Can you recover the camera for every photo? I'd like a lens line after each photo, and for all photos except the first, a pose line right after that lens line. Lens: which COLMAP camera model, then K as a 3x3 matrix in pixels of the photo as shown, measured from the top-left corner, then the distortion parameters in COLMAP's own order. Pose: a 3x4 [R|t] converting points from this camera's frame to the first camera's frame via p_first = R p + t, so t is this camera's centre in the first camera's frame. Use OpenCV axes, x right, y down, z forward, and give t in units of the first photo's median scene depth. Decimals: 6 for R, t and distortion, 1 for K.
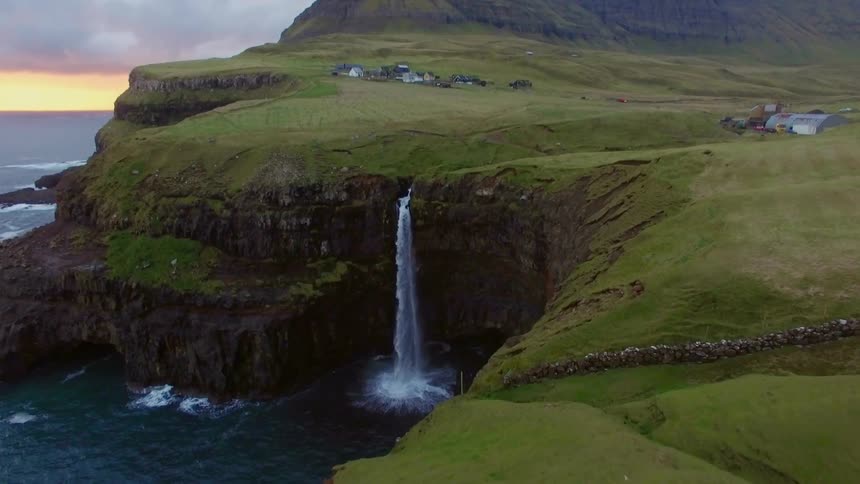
lens RADIAL K [[523.6, 0, 430.0], [0, 523.6, 242.0], [0, 0, 1]] dist [-0.124399, 0.093202]
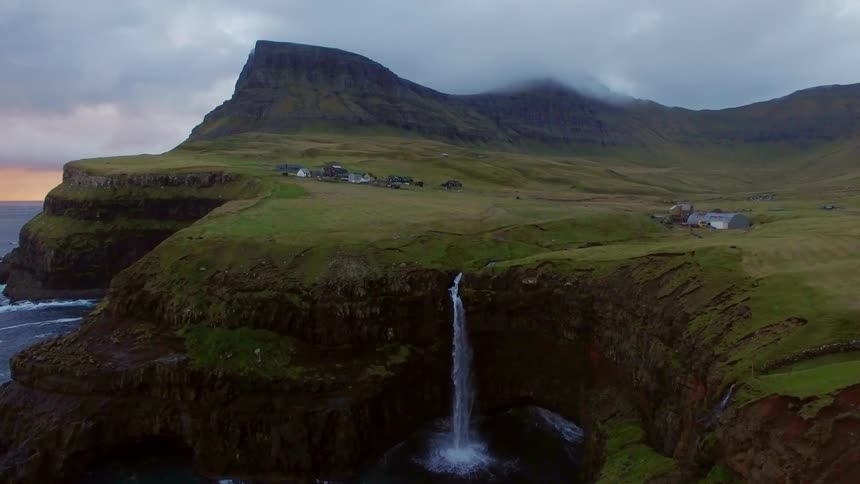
lens RADIAL K [[523.6, 0, 430.0], [0, 523.6, 242.0], [0, 0, 1]] dist [-0.124399, 0.093202]
pose [[0.980916, -0.010282, 0.194160, -0.317156], [0.044629, 0.983845, -0.173370, 0.015187], [-0.189241, 0.178726, 0.965528, -0.145773]]
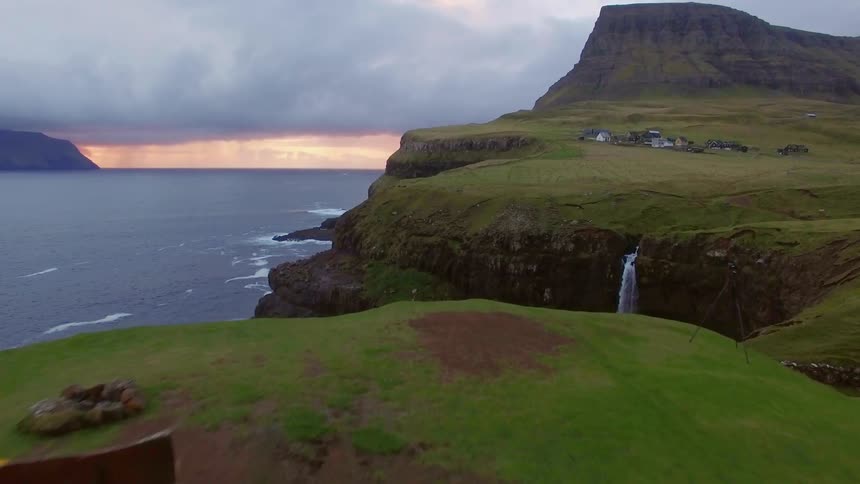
lens RADIAL K [[523.6, 0, 430.0], [0, 523.6, 242.0], [0, 0, 1]] dist [-0.124399, 0.093202]
pose [[0.894914, 0.073647, -0.440119, 0.036686], [-0.126704, 0.987631, -0.092368, 0.030938], [0.427873, 0.138426, 0.893176, -0.048315]]
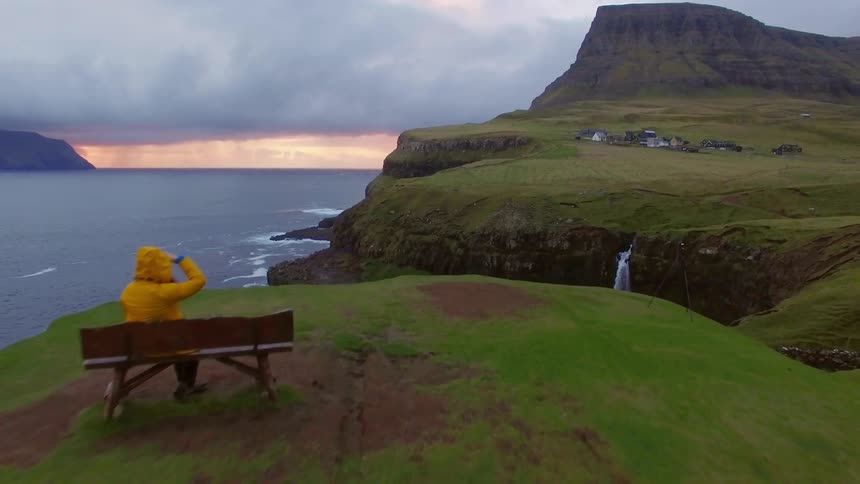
lens RADIAL K [[523.6, 0, 430.0], [0, 523.6, 242.0], [0, 0, 1]] dist [-0.124399, 0.093202]
pose [[0.897629, 0.072737, -0.434708, 0.042919], [-0.124970, 0.987814, -0.092765, 0.035472], [0.422663, 0.137594, 0.895781, -0.062424]]
